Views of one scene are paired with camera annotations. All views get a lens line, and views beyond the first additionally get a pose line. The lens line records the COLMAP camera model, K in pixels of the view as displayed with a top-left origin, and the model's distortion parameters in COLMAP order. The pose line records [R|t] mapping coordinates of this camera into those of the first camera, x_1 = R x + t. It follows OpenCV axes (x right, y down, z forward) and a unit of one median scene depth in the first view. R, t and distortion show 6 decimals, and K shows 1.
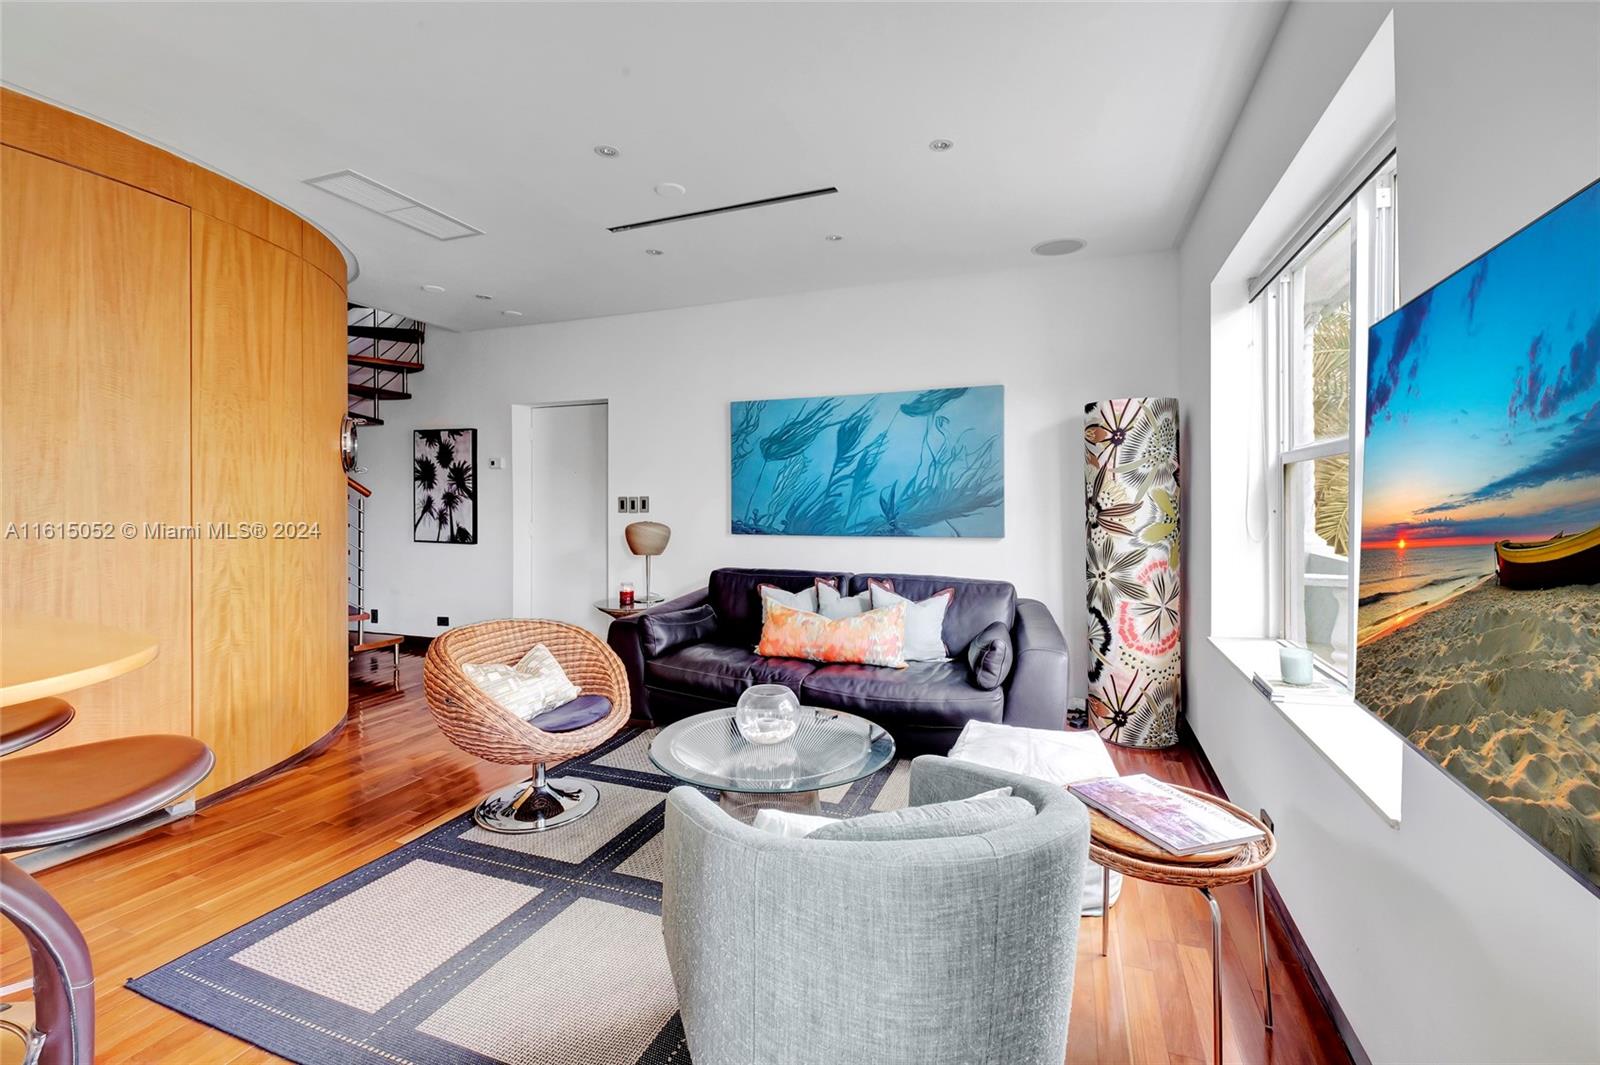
lens RADIAL K [[727.7, 0, 822.5], [0, 727.7, 504.2], [0, 0, 1]] dist [0.002646, -0.004543]
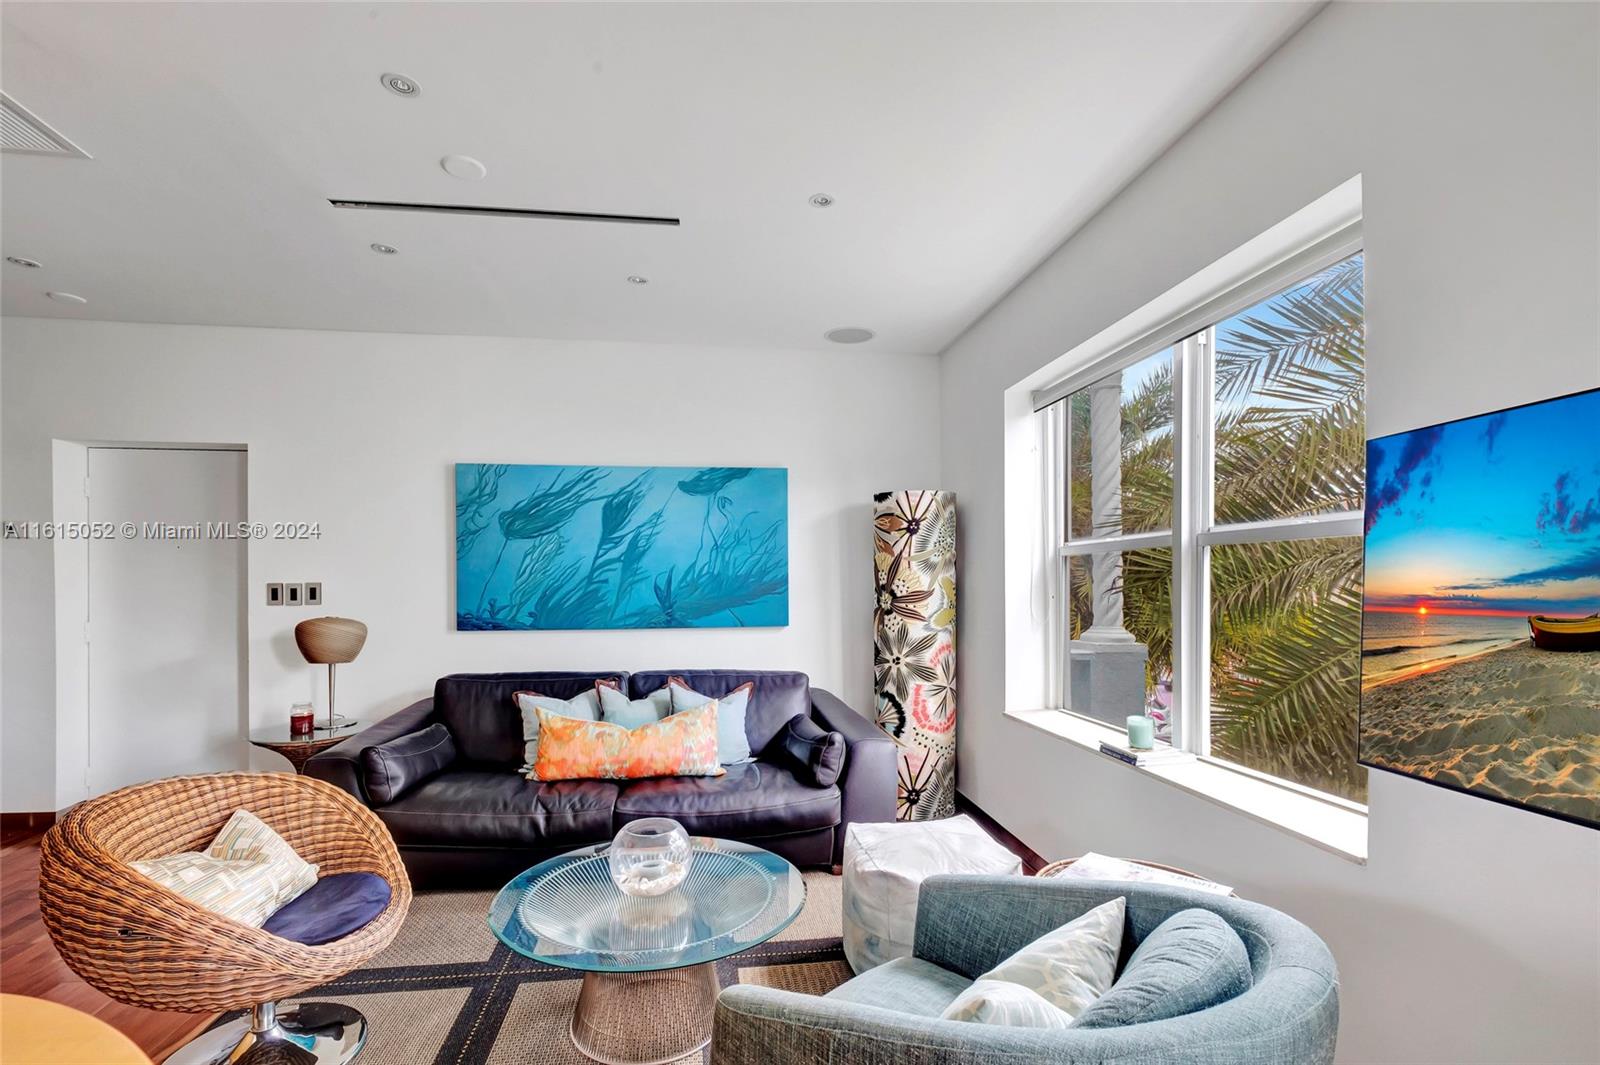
lens RADIAL K [[727.7, 0, 798.3], [0, 727.7, 589.5], [0, 0, 1]] dist [0.002646, -0.004543]
pose [[0.871871, -0.002236, 0.489730, -0.213496], [0.003537, 0.999992, -0.001730, -0.001029], [-0.489722, 0.003241, 0.871872, 0.149233]]
